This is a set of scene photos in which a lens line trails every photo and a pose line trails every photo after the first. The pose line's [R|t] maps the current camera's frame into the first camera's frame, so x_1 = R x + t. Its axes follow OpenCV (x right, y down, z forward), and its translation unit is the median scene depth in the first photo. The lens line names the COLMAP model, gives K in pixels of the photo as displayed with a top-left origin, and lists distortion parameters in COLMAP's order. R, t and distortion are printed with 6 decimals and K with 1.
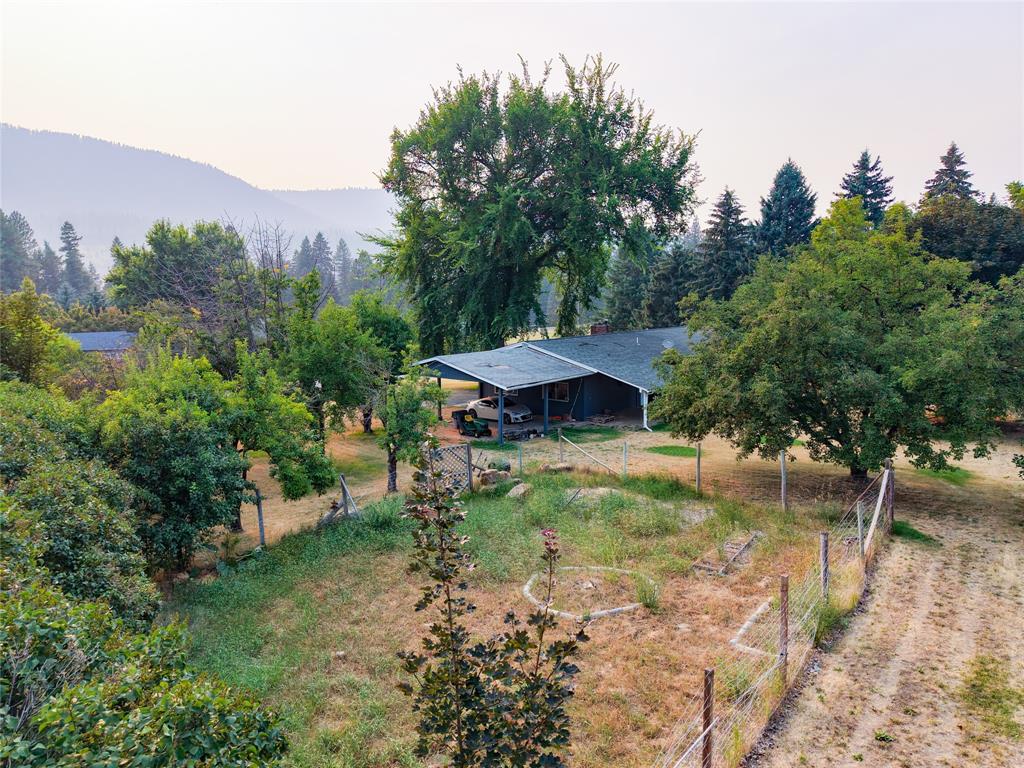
lens RADIAL K [[694.3, 0, 509.8], [0, 694.3, 386.0], [0, 0, 1]] dist [0.011511, -0.018032]
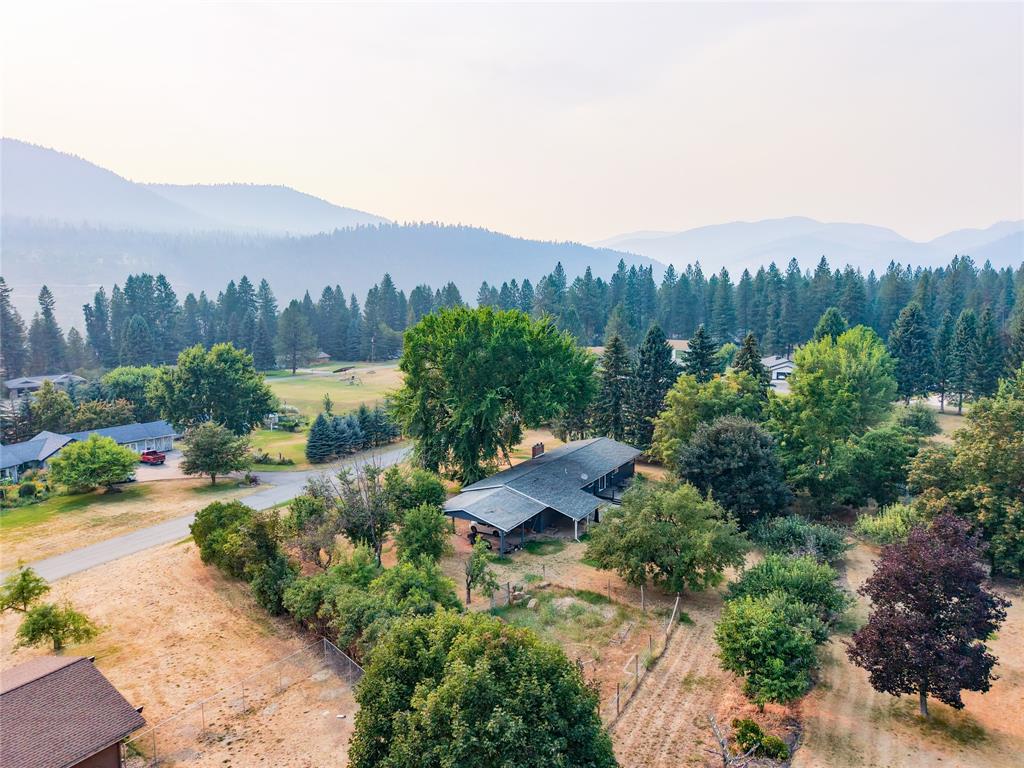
lens RADIAL K [[694.3, 0, 513.7], [0, 694.3, 381.7], [0, 0, 1]] dist [0.011511, -0.018032]
pose [[0.988142, -0.019673, 0.152280, -0.468306], [0.020117, 0.999797, -0.001372, -0.705351], [-0.152222, 0.004419, 0.988336, -1.530536]]
